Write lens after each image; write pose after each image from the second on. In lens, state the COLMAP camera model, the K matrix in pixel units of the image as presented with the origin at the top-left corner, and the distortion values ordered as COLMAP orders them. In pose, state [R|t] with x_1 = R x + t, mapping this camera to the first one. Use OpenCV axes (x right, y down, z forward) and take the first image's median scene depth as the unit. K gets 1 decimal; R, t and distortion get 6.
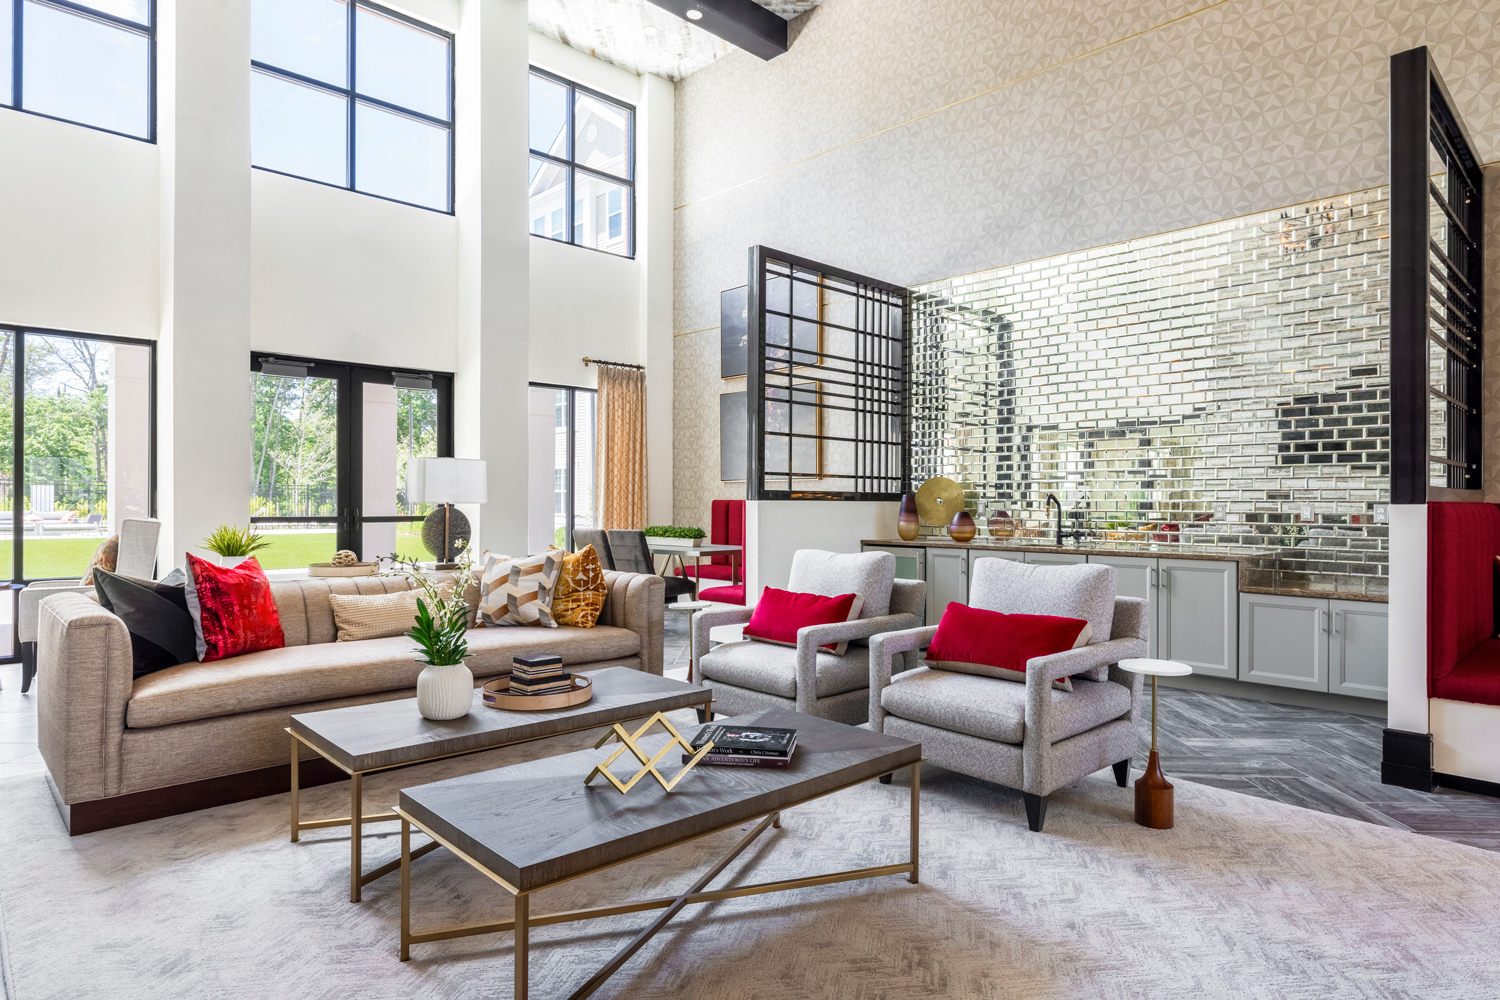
lens RADIAL K [[856.9, 0, 749.4], [0, 856.9, 494.9], [0, 0, 1]] dist [0.006129, -0.001706]
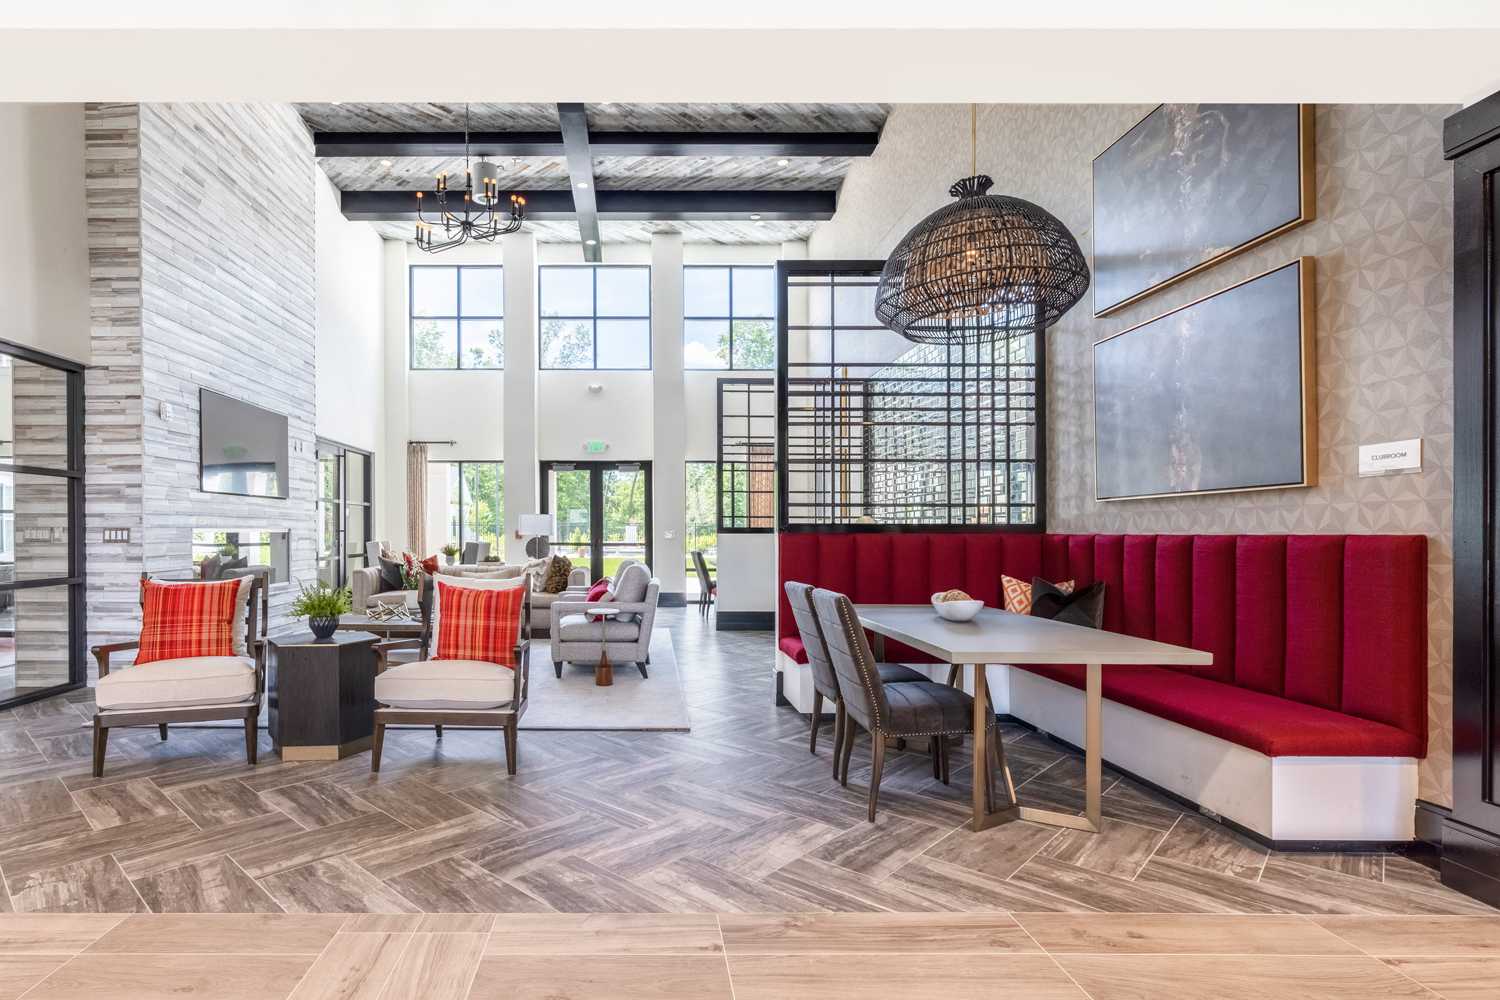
lens RADIAL K [[743.8, 0, 662.3], [0, 743.8, 536.2], [0, 0, 1]] dist [-0.002668, 0.000311]
pose [[0.731689, -0.000065, -0.681639, 0.820659], [0.005537, 0.999968, 0.005848, 0.002781], [0.681616, -0.008053, 0.731666, -0.102887]]
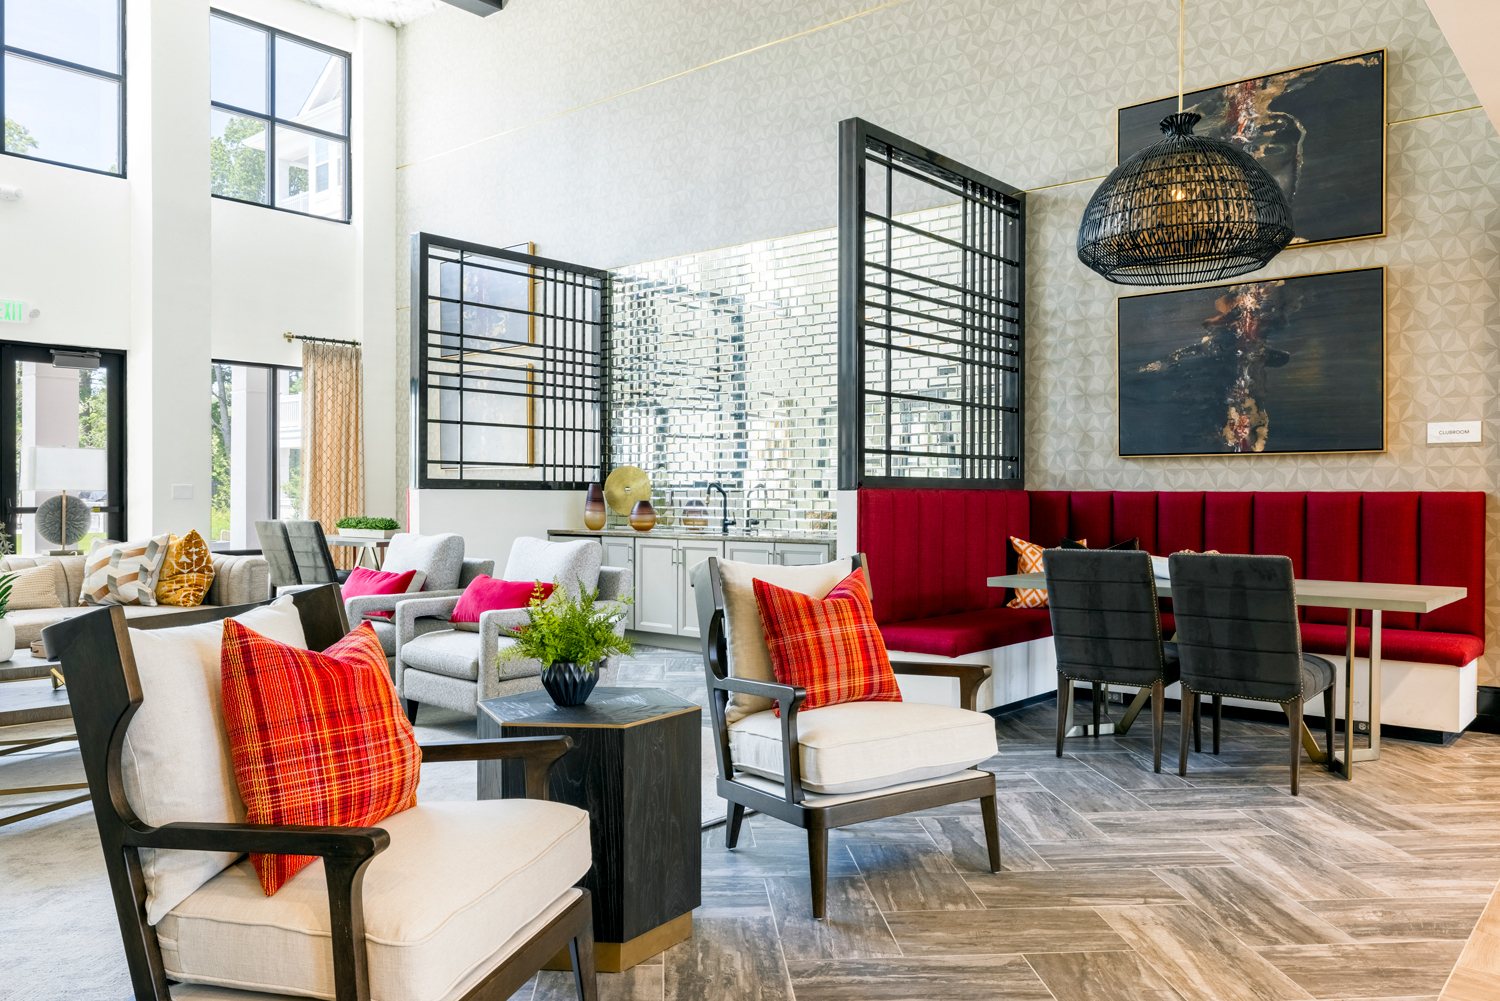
lens RADIAL K [[1096.8, 0, 748.9], [0, 1096.8, 500.4], [0, 0, 1]] dist [-0.010465, 0.004694]
pose [[0.994859, -0.000686, 0.101264, 0.237402], [-0.000572, 0.999923, 0.012398, 0.003381], [-0.101265, -0.012392, 0.994782, -0.273822]]
